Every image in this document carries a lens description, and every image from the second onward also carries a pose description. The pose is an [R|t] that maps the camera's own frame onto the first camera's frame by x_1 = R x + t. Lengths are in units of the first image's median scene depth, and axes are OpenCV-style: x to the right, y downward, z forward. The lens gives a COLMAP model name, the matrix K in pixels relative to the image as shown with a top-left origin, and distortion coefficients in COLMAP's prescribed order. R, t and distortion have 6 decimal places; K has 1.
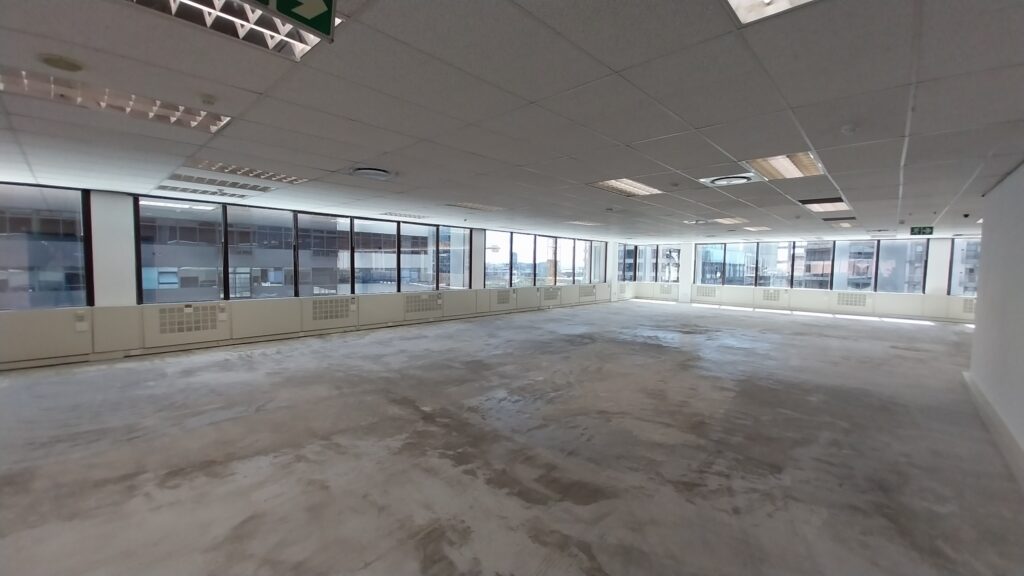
lens RADIAL K [[401.4, 0, 515.8], [0, 401.4, 286.9], [0, 0, 1]] dist [0.032453, -0.020509]
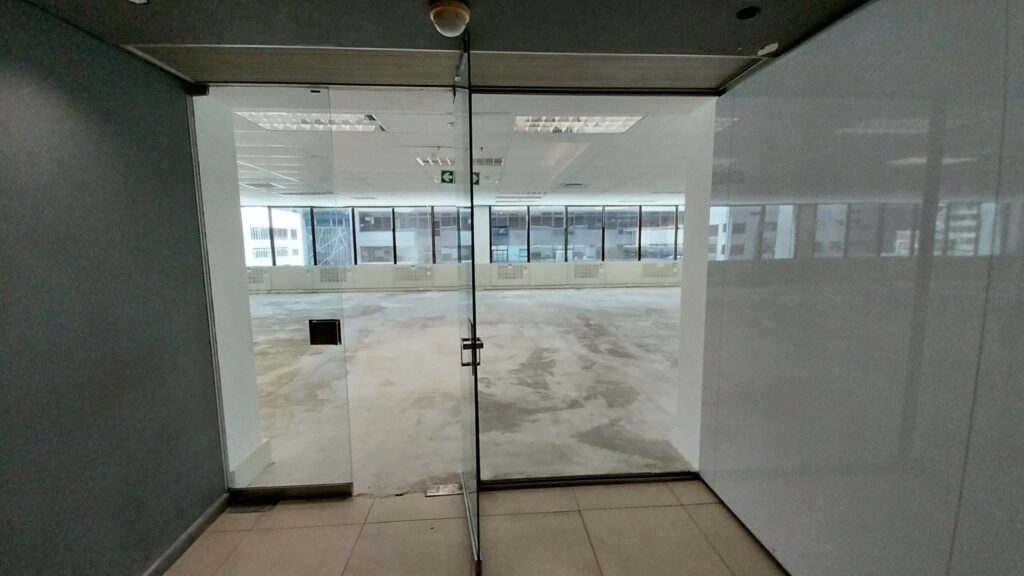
lens RADIAL K [[401.4, 0, 515.8], [0, 401.4, 286.9], [0, 0, 1]] dist [0.032453, -0.020509]
pose [[0.728944, 0.056990, -0.682197, 0.957568], [-0.017985, 0.997779, 0.064135, 0.063632], [0.684337, -0.034482, 0.728350, -0.637431]]
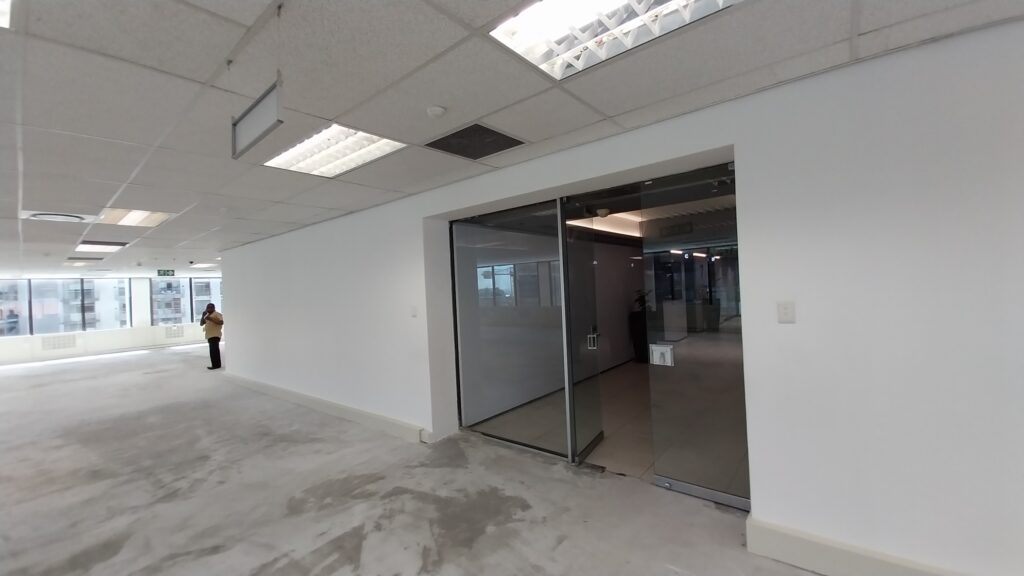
lens RADIAL K [[401.4, 0, 515.8], [0, 401.4, 286.9], [0, 0, 1]] dist [0.032453, -0.020509]
pose [[-0.062960, -0.009880, 0.997967, -0.708396], [0.102762, 0.994572, 0.016329, -0.012953], [-0.992711, 0.103582, -0.061603, 0.037206]]
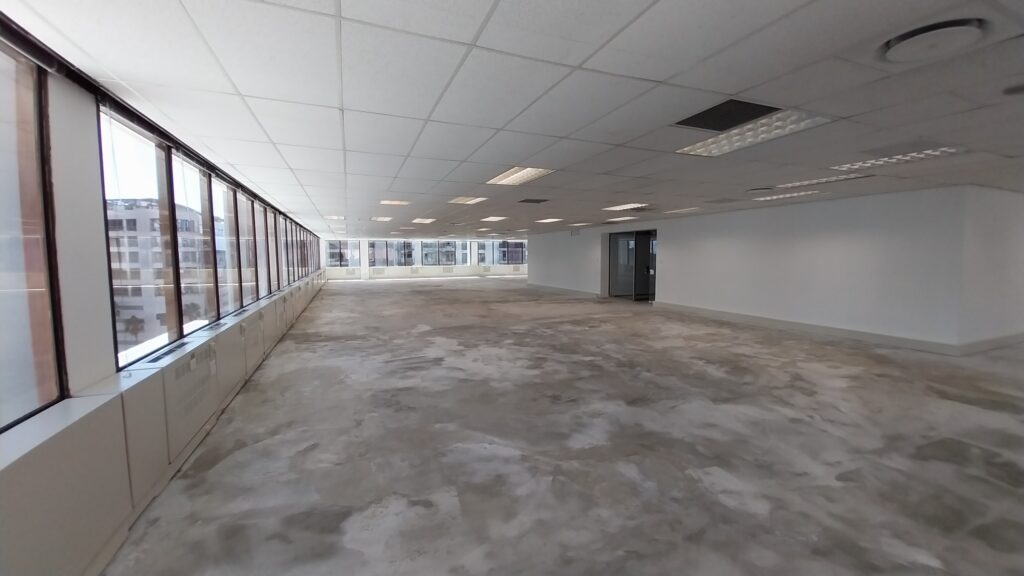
lens RADIAL K [[401.4, 0, 515.8], [0, 401.4, 286.9], [0, 0, 1]] dist [0.032453, -0.020509]
pose [[0.415263, -0.090301, 0.905208, -3.998493], [0.062275, 0.995549, 0.070745, -0.027807], [-0.907567, 0.026994, 0.419038, -0.791484]]
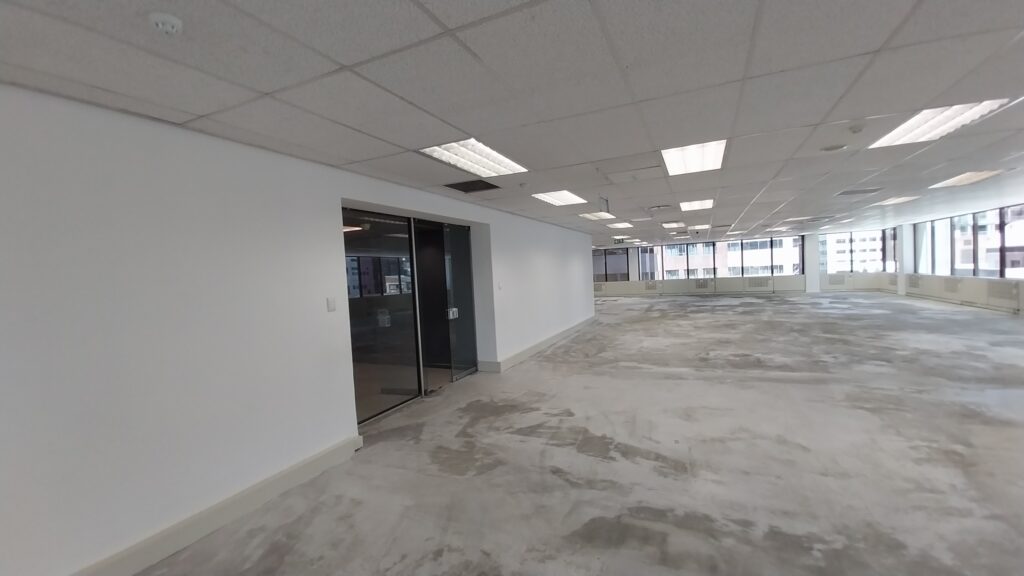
lens RADIAL K [[401.4, 0, 515.8], [0, 401.4, 286.9], [0, 0, 1]] dist [0.032453, -0.020509]
pose [[-0.949438, 0.043385, -0.310943, 0.520014], [0.018617, 0.996443, 0.082186, -0.076791], [0.313402, 0.072242, -0.946869, 1.517488]]
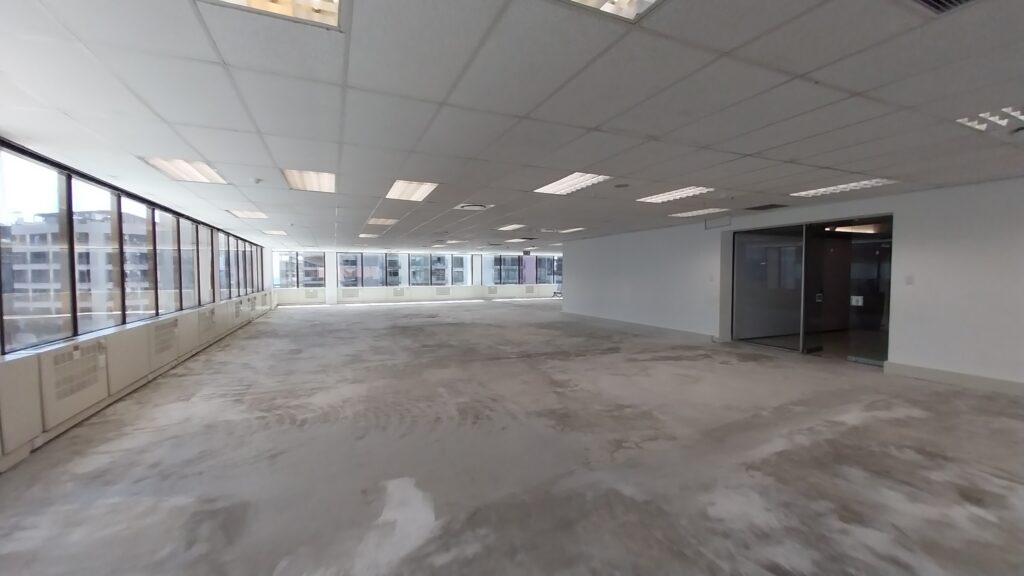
lens RADIAL K [[409.9, 0, 512.0], [0, 409.9, 288.0], [0, 0, 1]] dist [0.001554, -0.000041]
pose [[0.400410, -0.049489, 0.914999, -2.412740], [0.062115, 0.997710, 0.026780, -0.035394], [-0.914228, 0.046112, 0.402567, 0.421109]]
